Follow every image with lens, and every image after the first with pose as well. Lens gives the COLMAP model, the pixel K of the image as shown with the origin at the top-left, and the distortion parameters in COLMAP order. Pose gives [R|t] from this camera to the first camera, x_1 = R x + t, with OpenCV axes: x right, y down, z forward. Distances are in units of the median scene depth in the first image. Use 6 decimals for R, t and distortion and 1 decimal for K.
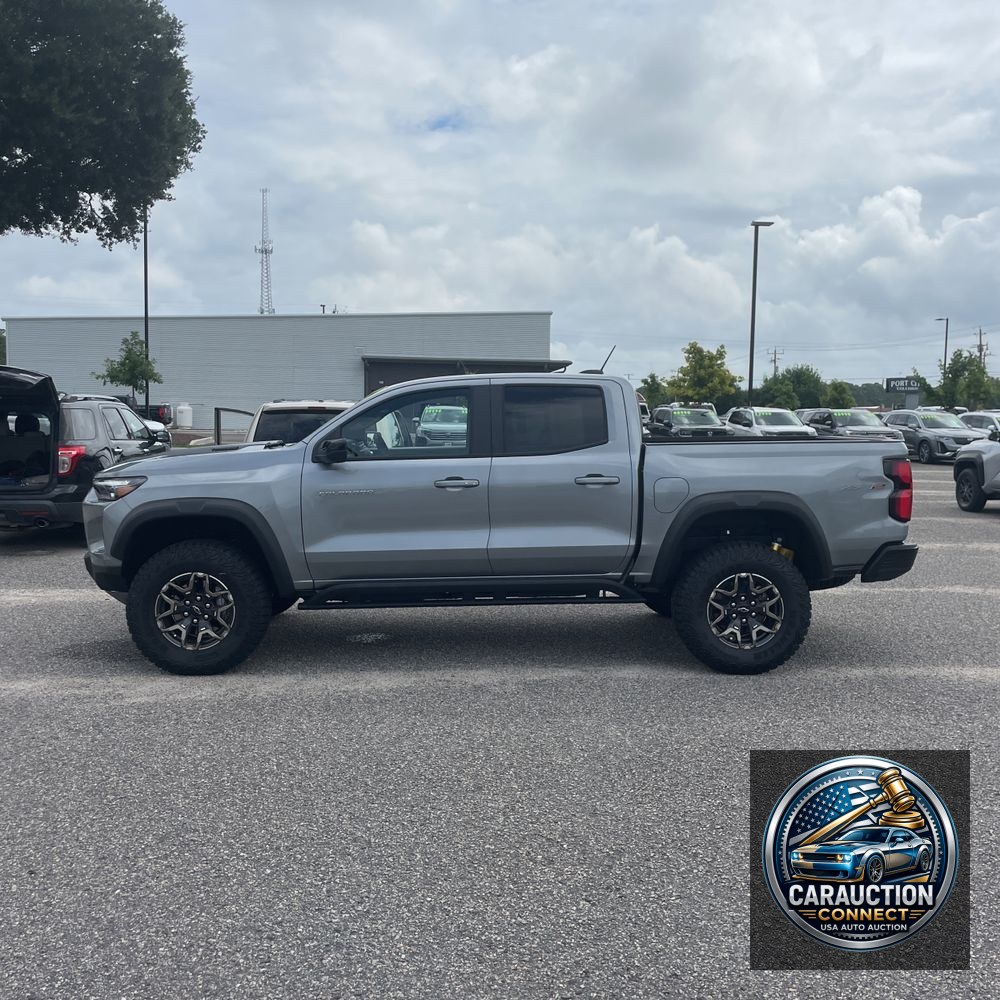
lens RADIAL K [[1024.8, 0, 484.5], [0, 1024.8, 515.1], [0, 0, 1]] dist [0.086536, -0.092365]
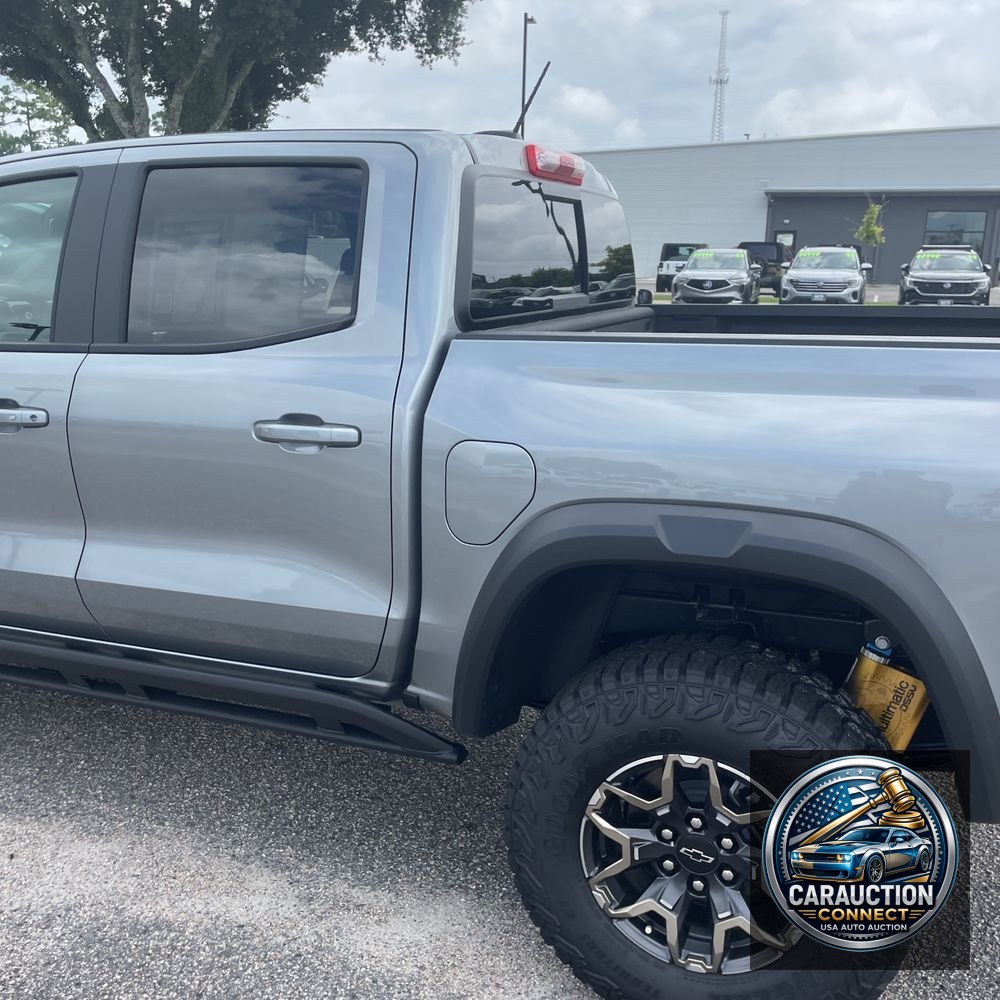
lens RADIAL K [[1024.8, 0, 484.5], [0, 1024.8, 515.1], [0, 0, 1]] dist [0.086536, -0.092365]
pose [[0.914488, 0.101726, -0.391616, 0.299376], [-0.044441, 0.987276, 0.152678, -0.060782], [0.402165, -0.122218, 0.907373, 0.668200]]
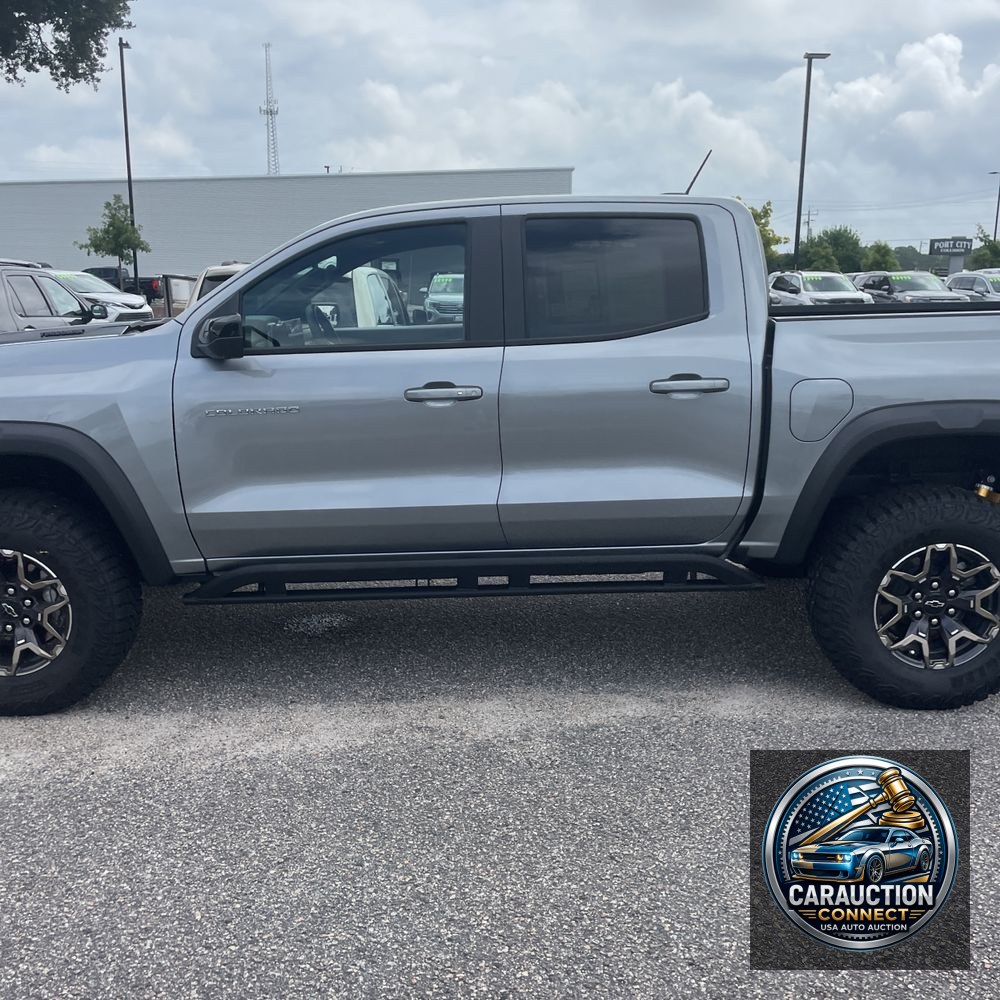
lens RADIAL K [[1024.8, 0, 484.5], [0, 1024.8, 515.1], [0, 0, 1]] dist [0.086536, -0.092365]
pose [[0.999822, -0.006688, -0.017625, 0.005364], [0.008777, 0.992578, 0.121295, -0.031378], [0.016683, -0.121428, 0.992460, 0.404079]]
